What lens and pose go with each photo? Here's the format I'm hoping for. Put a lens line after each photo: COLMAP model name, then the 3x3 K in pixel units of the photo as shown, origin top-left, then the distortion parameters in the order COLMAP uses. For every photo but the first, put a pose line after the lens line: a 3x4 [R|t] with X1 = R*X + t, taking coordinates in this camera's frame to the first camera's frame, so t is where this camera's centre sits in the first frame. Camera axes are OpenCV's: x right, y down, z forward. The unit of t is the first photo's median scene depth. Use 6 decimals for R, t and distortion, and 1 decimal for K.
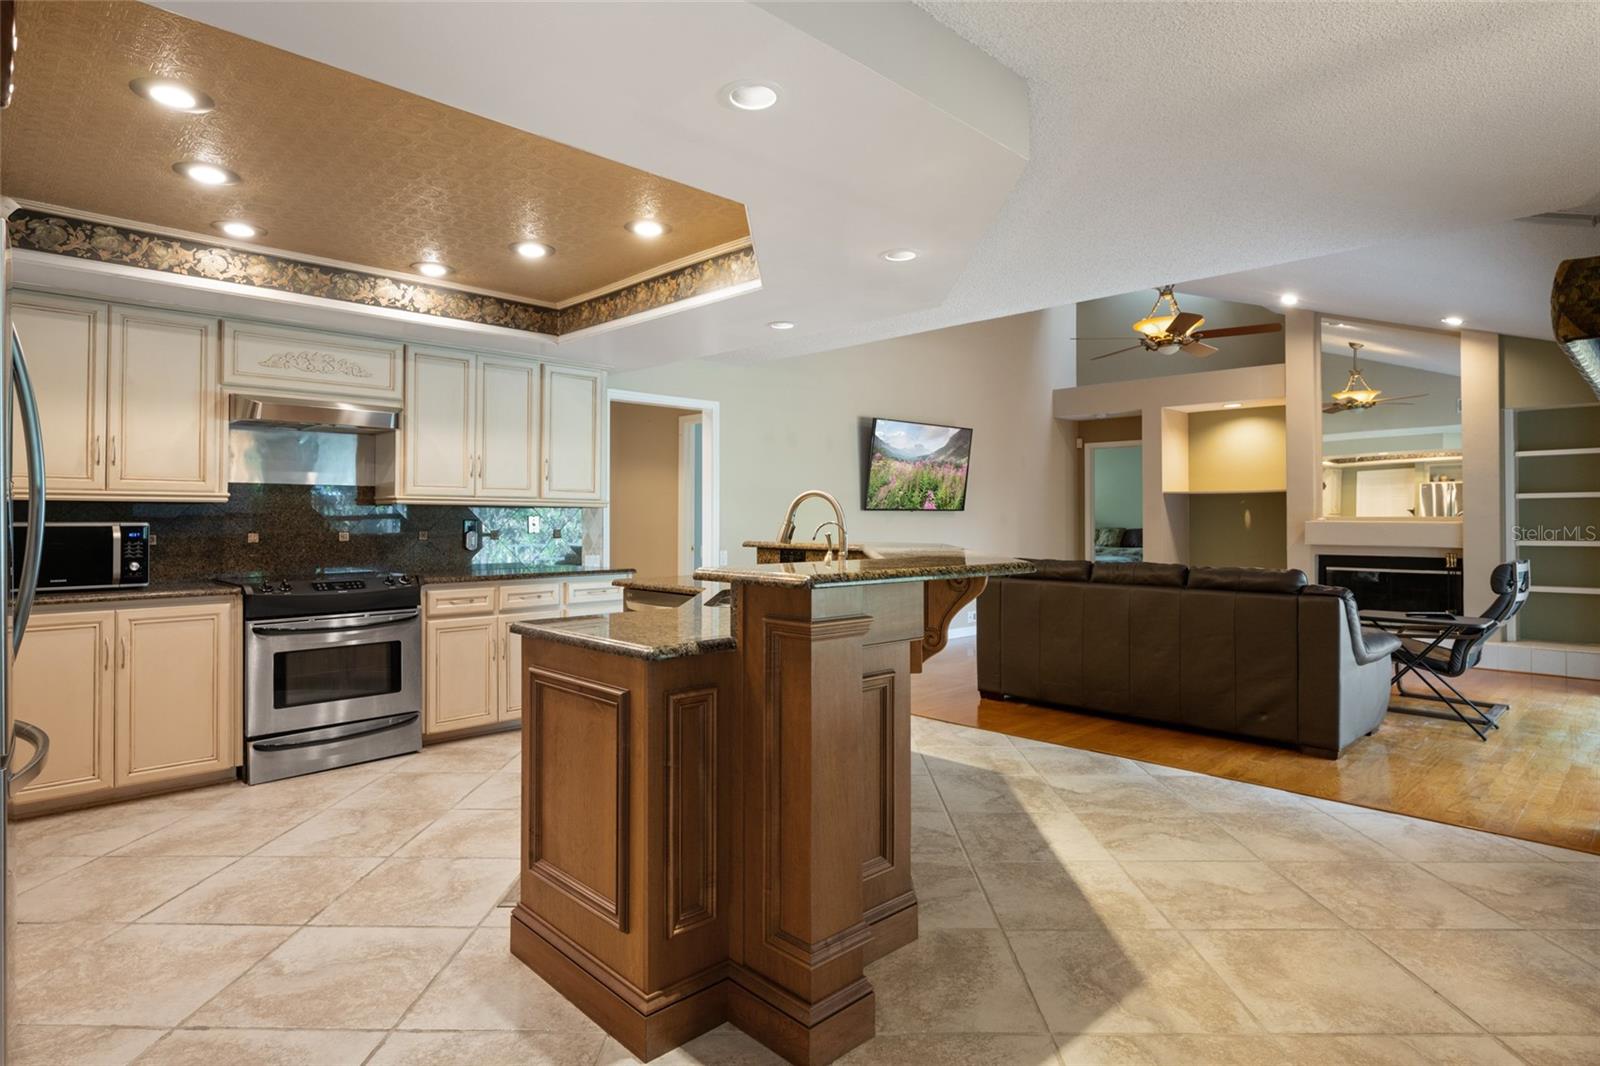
lens RADIAL K [[868.4, 0, 802.6], [0, 868.4, 502.7], [0, 0, 1]] dist [-0.000604, 0.001194]
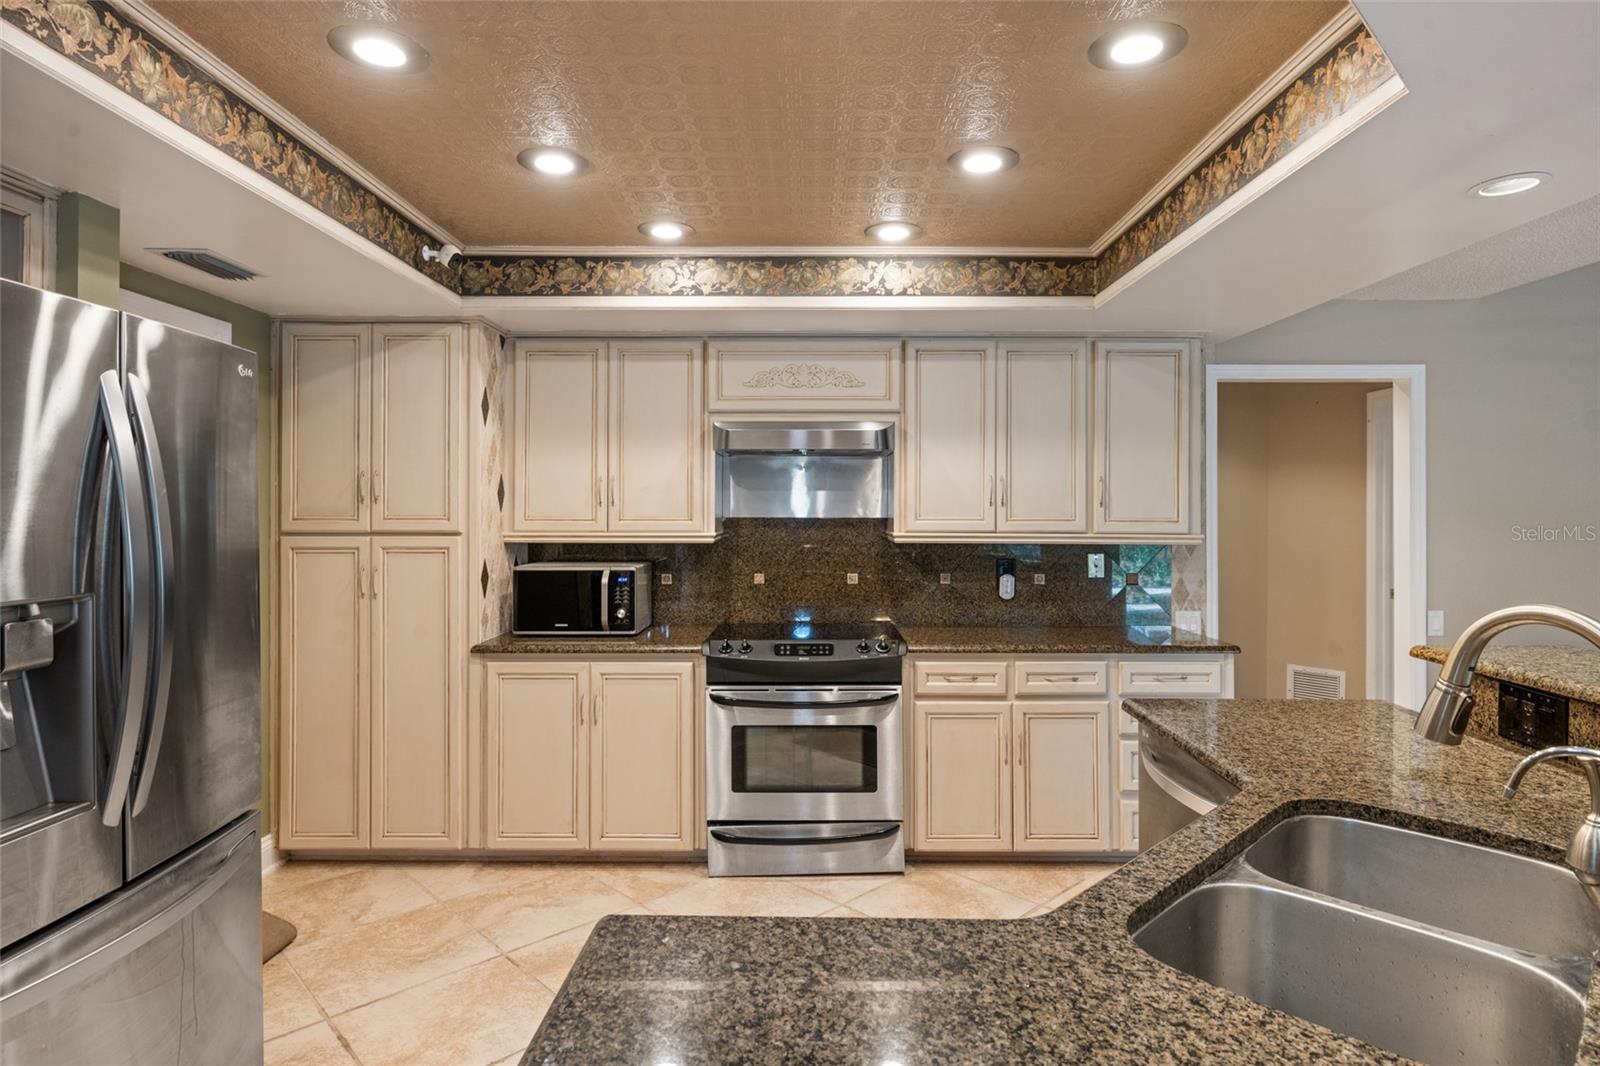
lens RADIAL K [[868.4, 0, 802.6], [0, 868.4, 502.7], [0, 0, 1]] dist [-0.000604, 0.001194]
pose [[0.707610, -0.004441, -0.706590, 0.038305], [0.011704, 0.999917, 0.005436, -0.046618], [0.706507, -0.012117, 0.707603, 0.436596]]
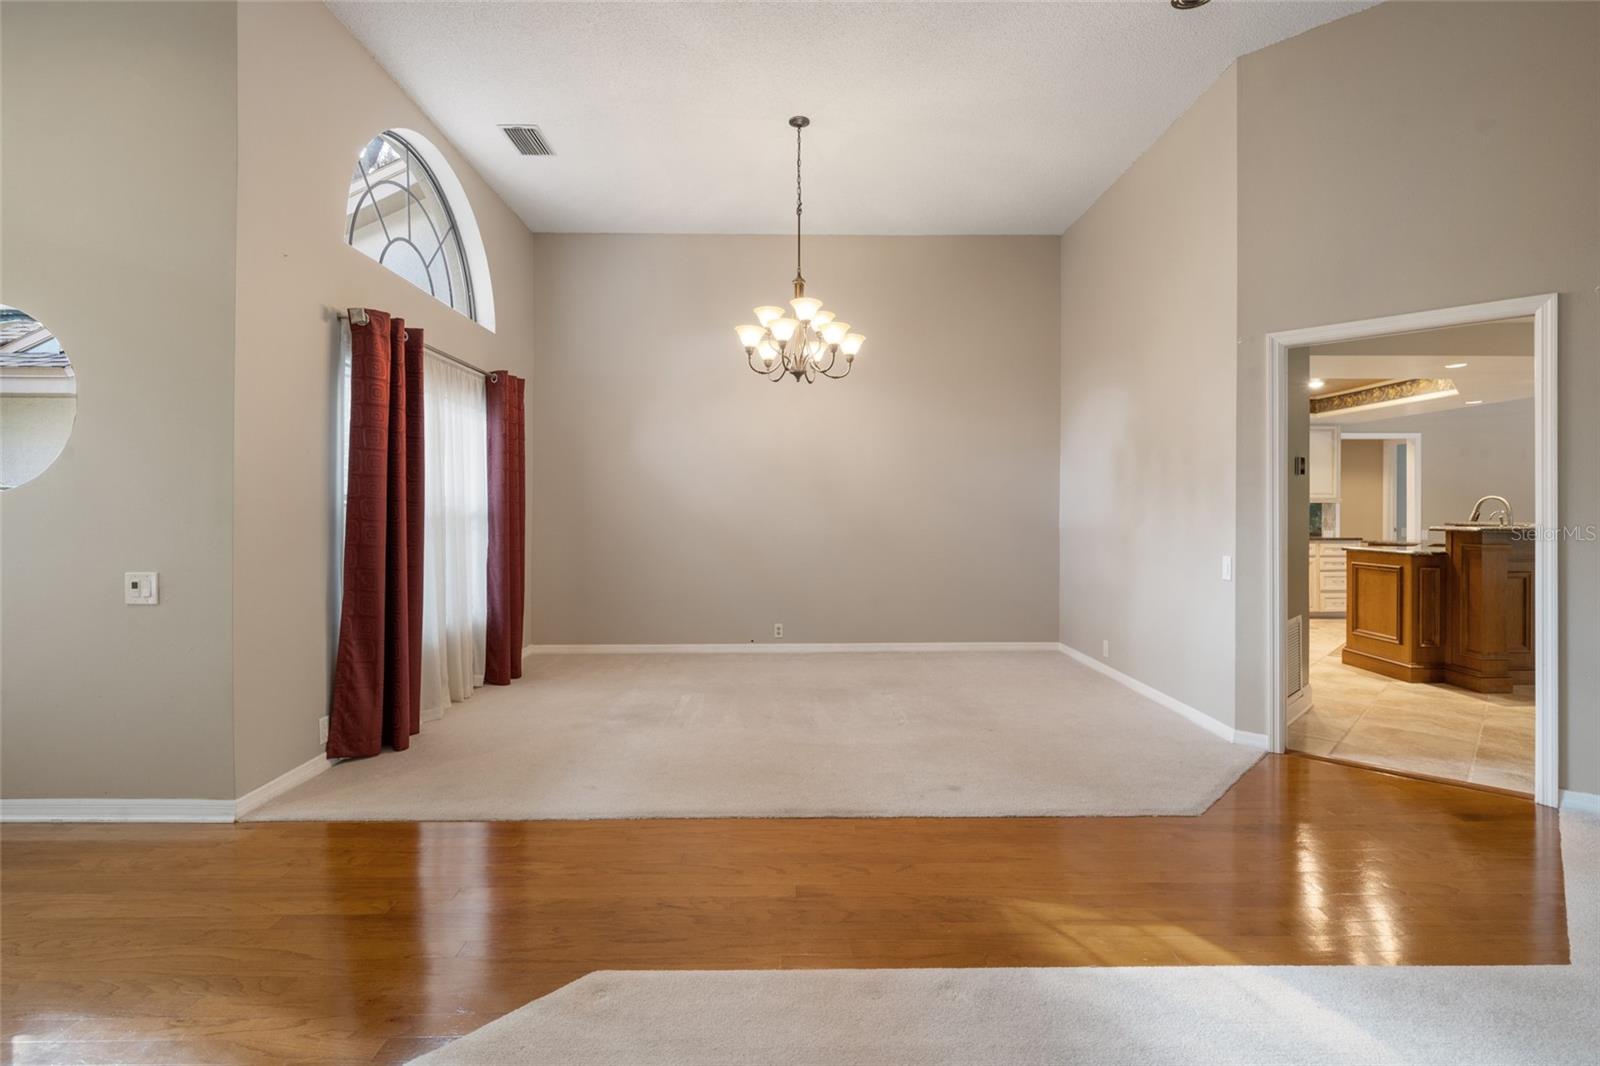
lens RADIAL K [[762.1, 0, 800.8], [0, 762.1, 504.5], [0, 0, 1]] dist [0.000793, 0.000323]
pose [[0.727428, -0.001188, -0.686183, 0.049837], [0.010542, 0.999900, 0.009444, -0.023220], [0.686103, -0.014104, 0.727367, -1.178256]]
